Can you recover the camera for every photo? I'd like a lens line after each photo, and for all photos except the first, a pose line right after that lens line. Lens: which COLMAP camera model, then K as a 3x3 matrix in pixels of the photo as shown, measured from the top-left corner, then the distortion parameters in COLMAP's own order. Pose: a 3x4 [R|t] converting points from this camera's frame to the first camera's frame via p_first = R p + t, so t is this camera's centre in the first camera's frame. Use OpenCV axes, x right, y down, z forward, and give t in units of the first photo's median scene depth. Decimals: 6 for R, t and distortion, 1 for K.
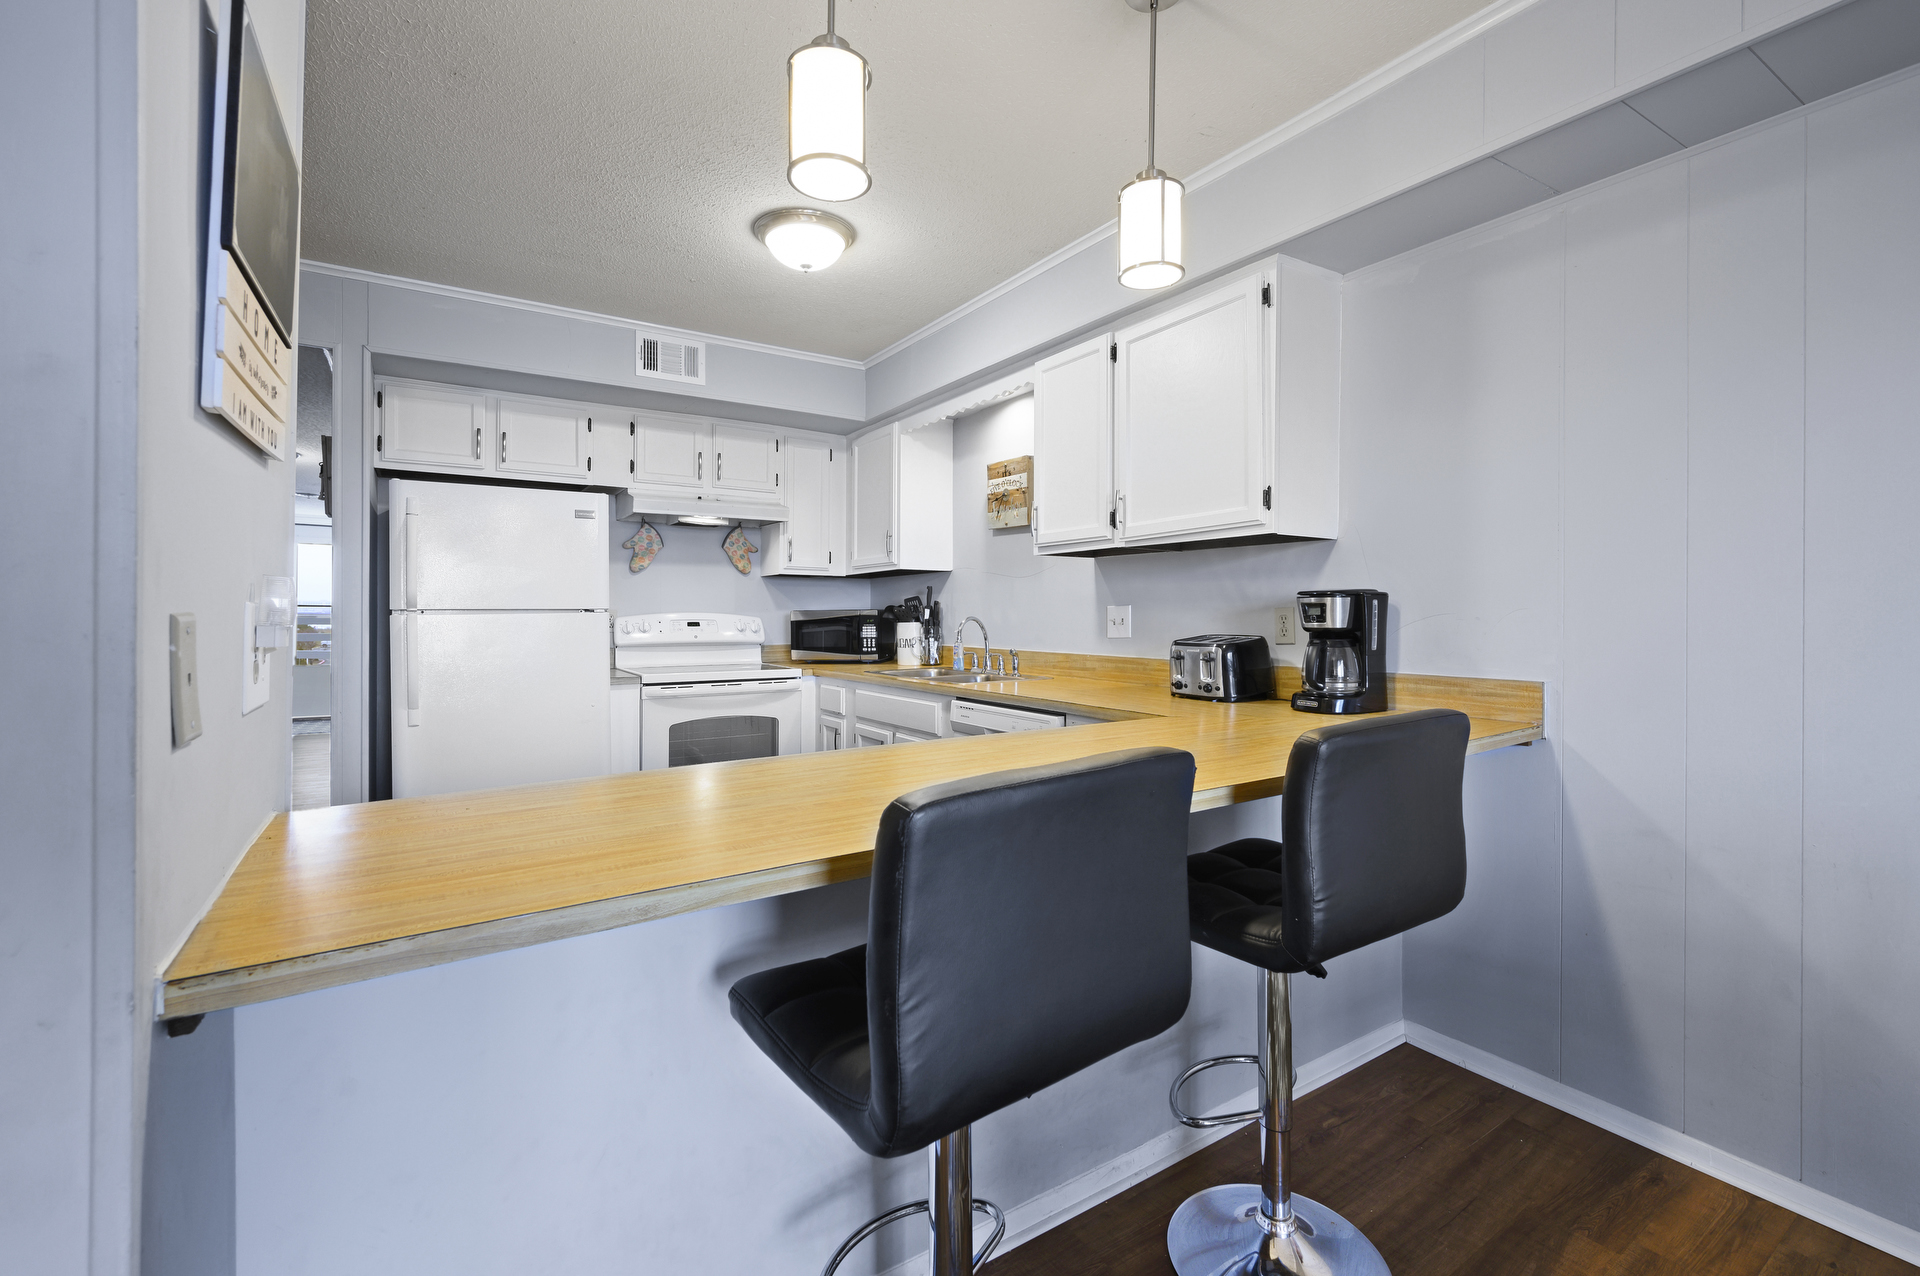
lens RADIAL K [[825.0, 0, 961.0], [0, 825.0, 607.3], [0, 0, 1]] dist [0.003040, -0.000329]
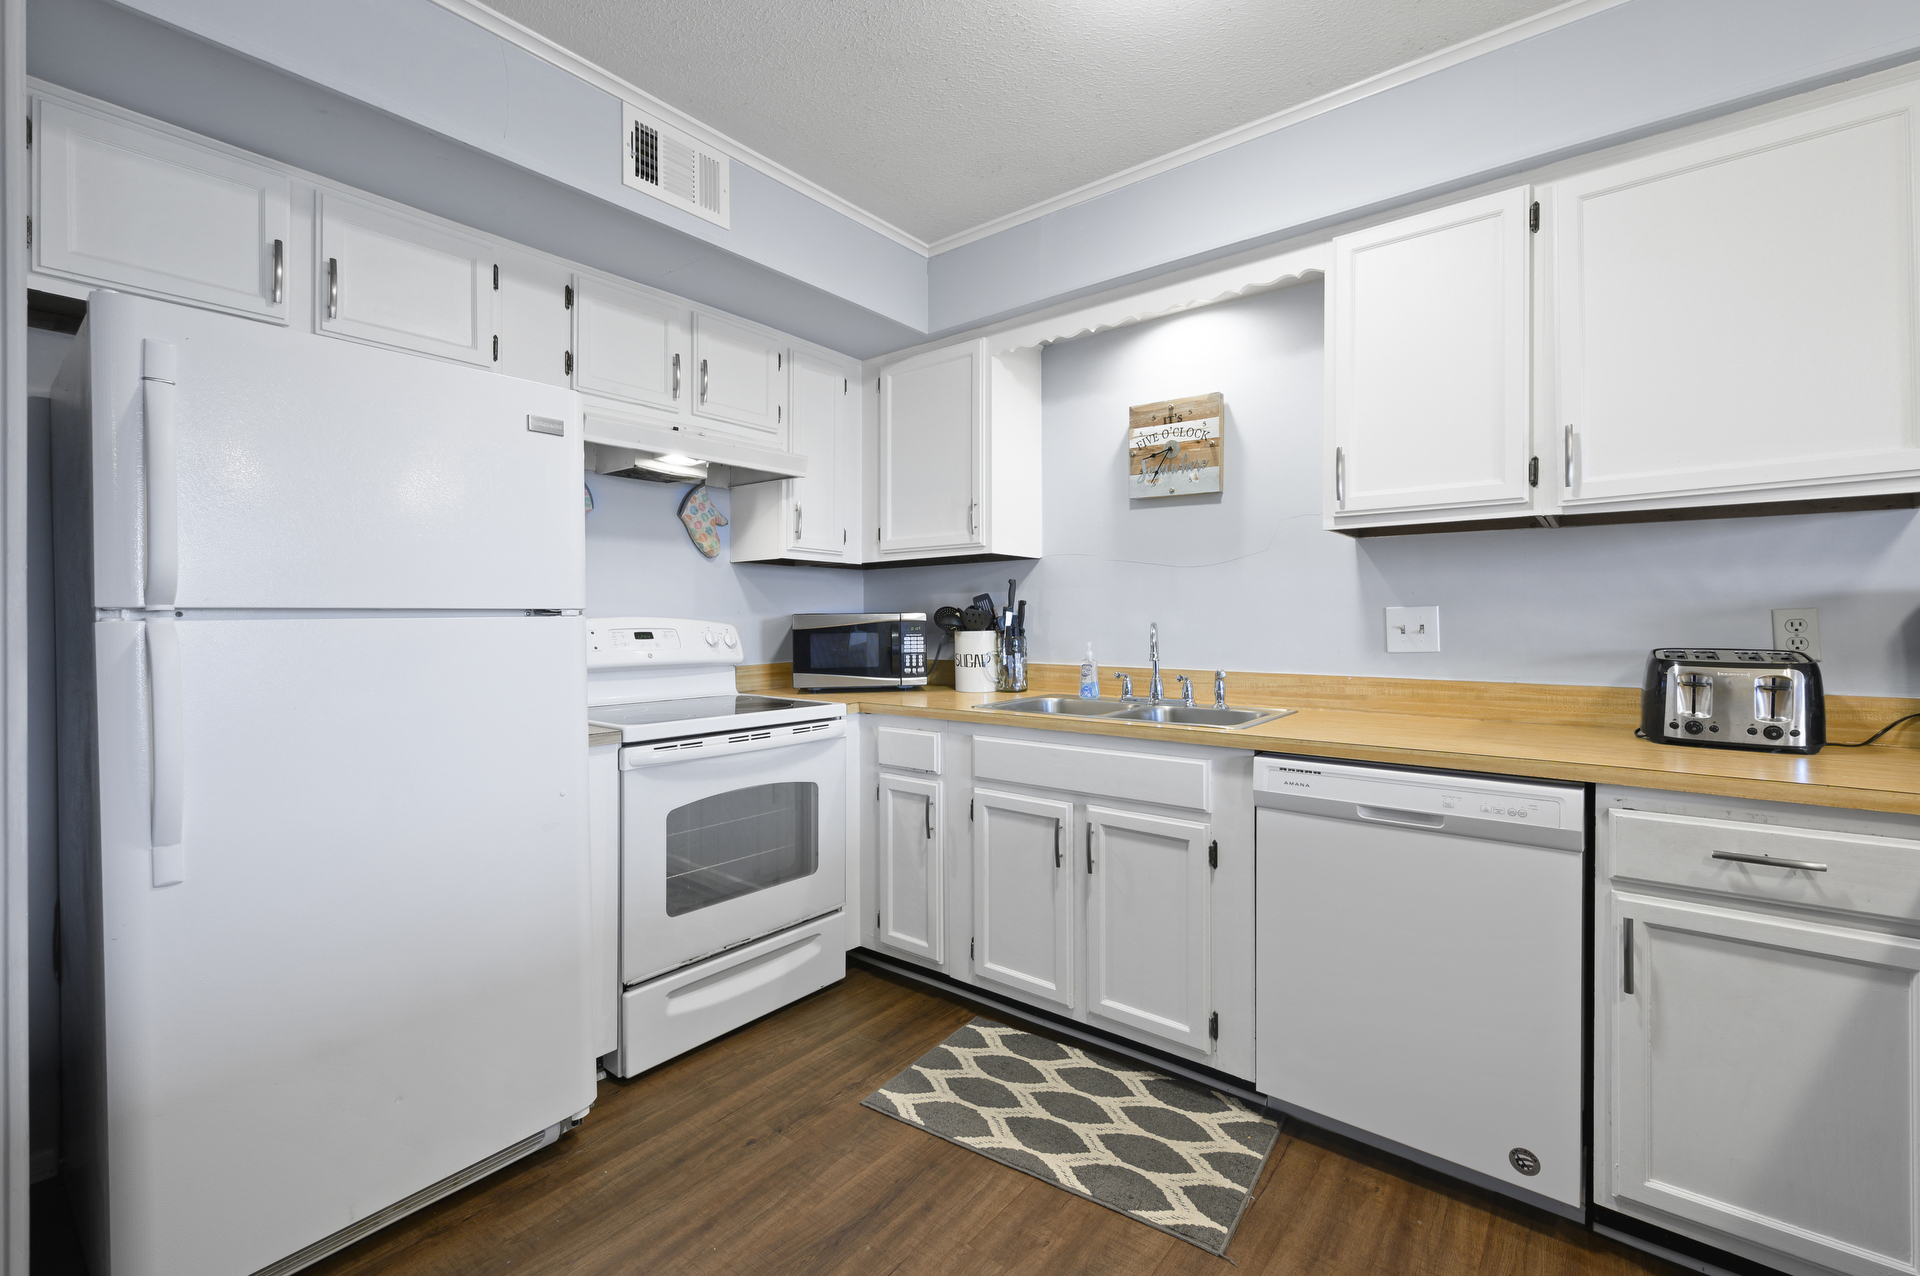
lens RADIAL K [[825.0, 0, 962.8], [0, 825.0, 617.2], [0, 0, 1]] dist [0.003040, -0.000329]
pose [[0.950998, -0.000262, 0.309198, -0.339004], [-0.001294, 0.999988, 0.004826, 0.003834], [-0.309195, -0.004989, 0.950986, 0.394456]]
